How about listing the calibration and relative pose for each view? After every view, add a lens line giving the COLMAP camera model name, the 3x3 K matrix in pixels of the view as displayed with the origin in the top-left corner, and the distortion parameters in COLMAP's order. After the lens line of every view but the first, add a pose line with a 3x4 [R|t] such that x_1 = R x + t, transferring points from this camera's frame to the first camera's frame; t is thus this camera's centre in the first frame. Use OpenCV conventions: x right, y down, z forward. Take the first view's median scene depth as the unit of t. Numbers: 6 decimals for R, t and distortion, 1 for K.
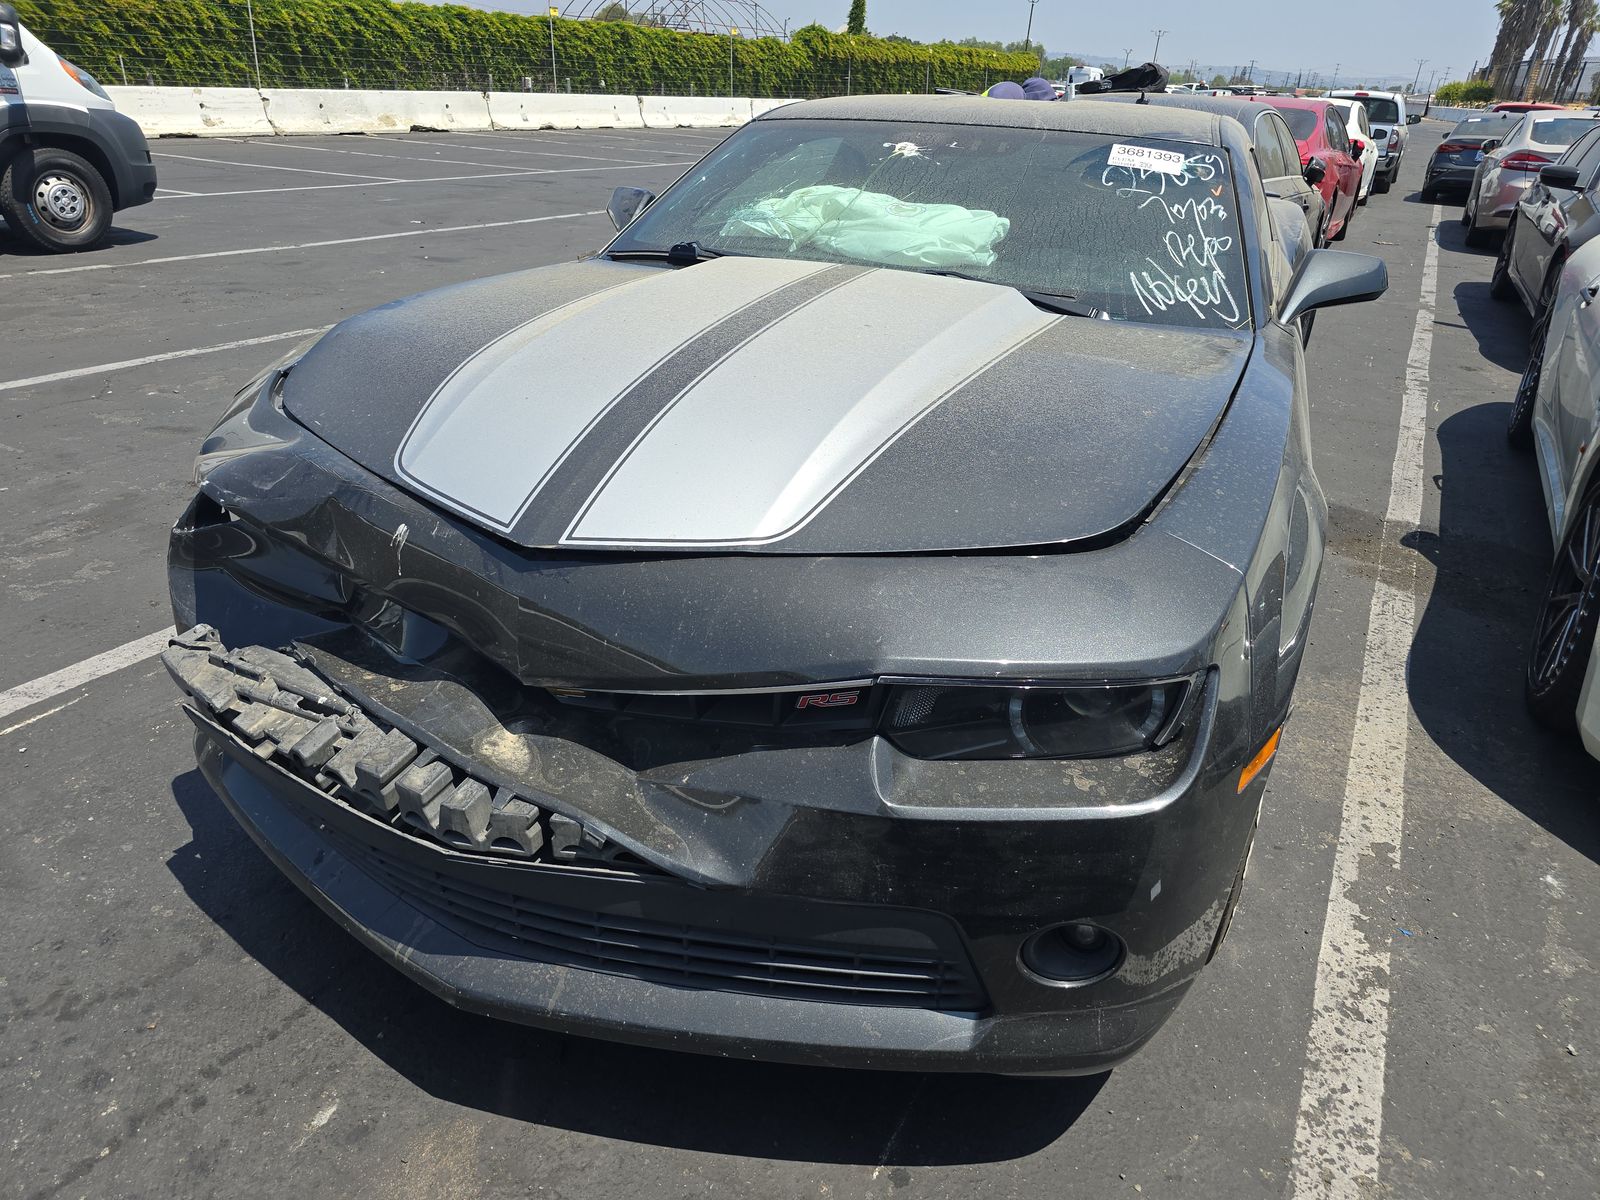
lens RADIAL K [[1130.6, 0, 800.0], [0, 1130.6, 600.0], [0, 0, 1]] dist [0.027763, -0.022876]
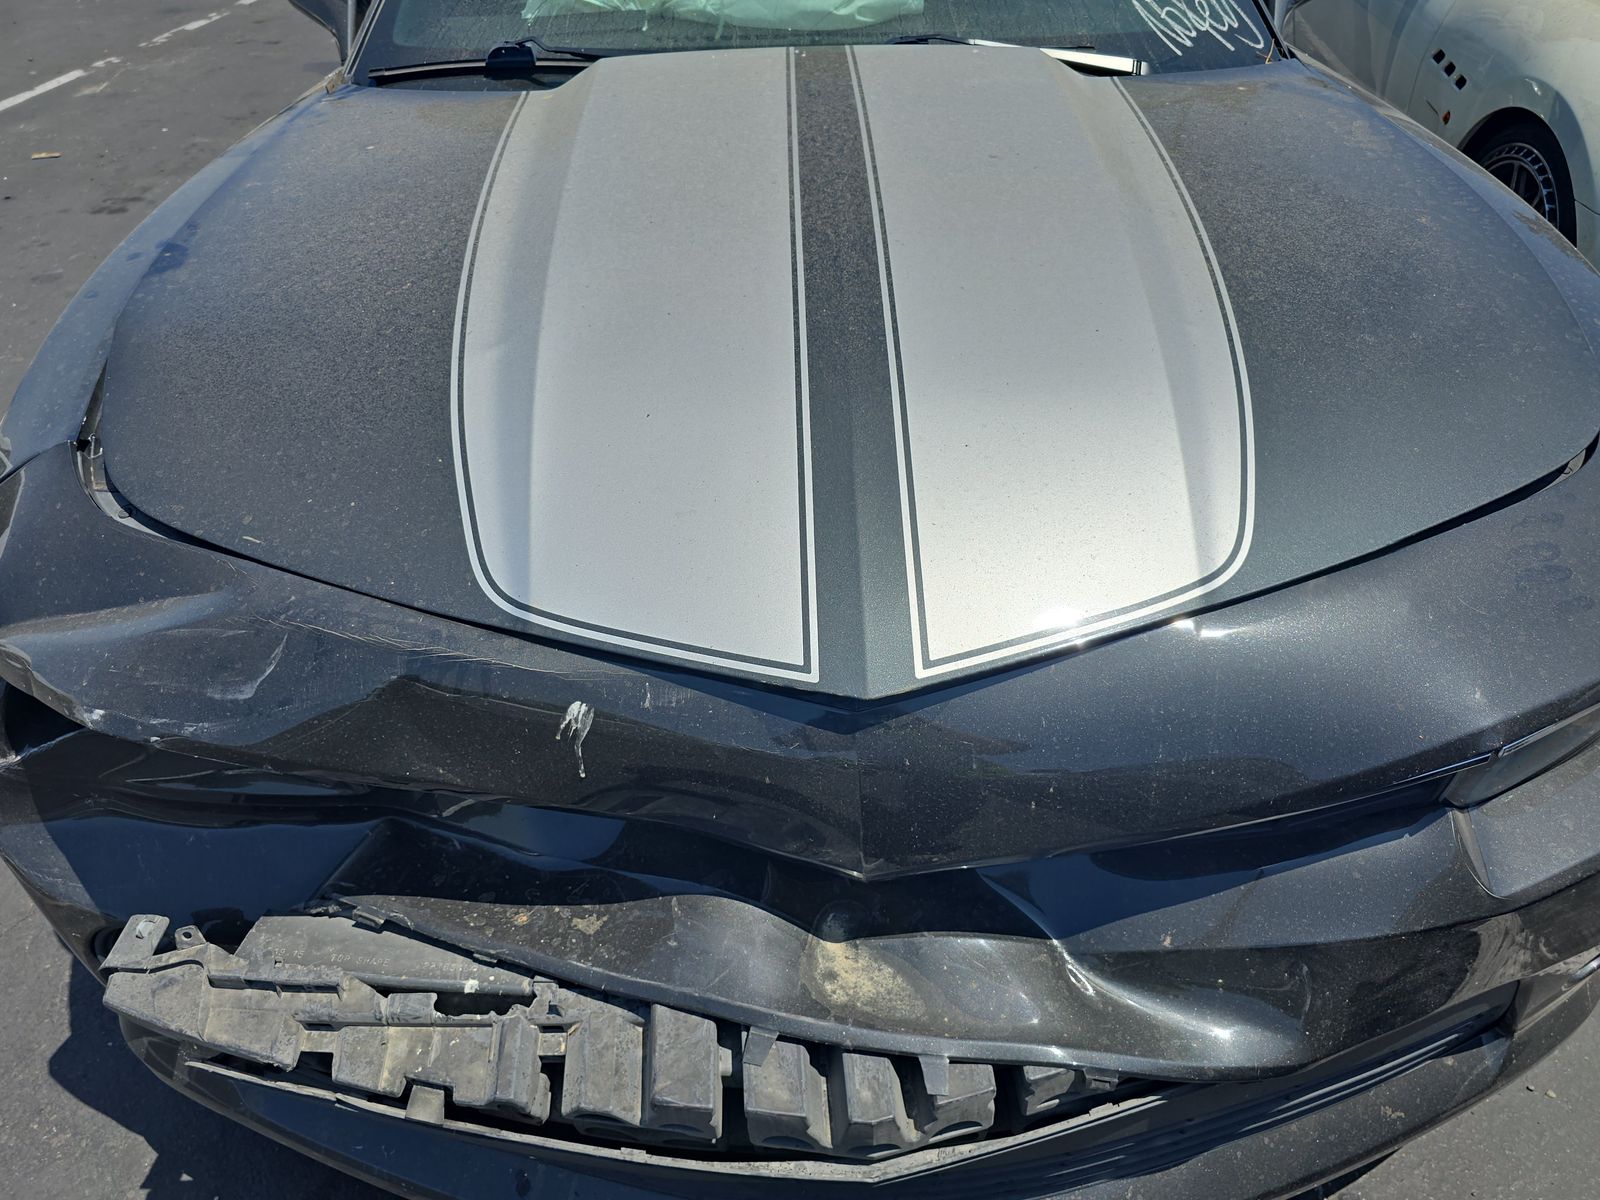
lens RADIAL K [[1130.6, 0, 800.0], [0, 1130.6, 600.0], [0, 0, 1]] dist [0.027763, -0.022876]
pose [[0.904962, -0.304209, 0.297492, -0.377201], [0.226083, 0.936090, 0.269485, -0.229768], [-0.360459, -0.176616, 0.915902, 0.410794]]
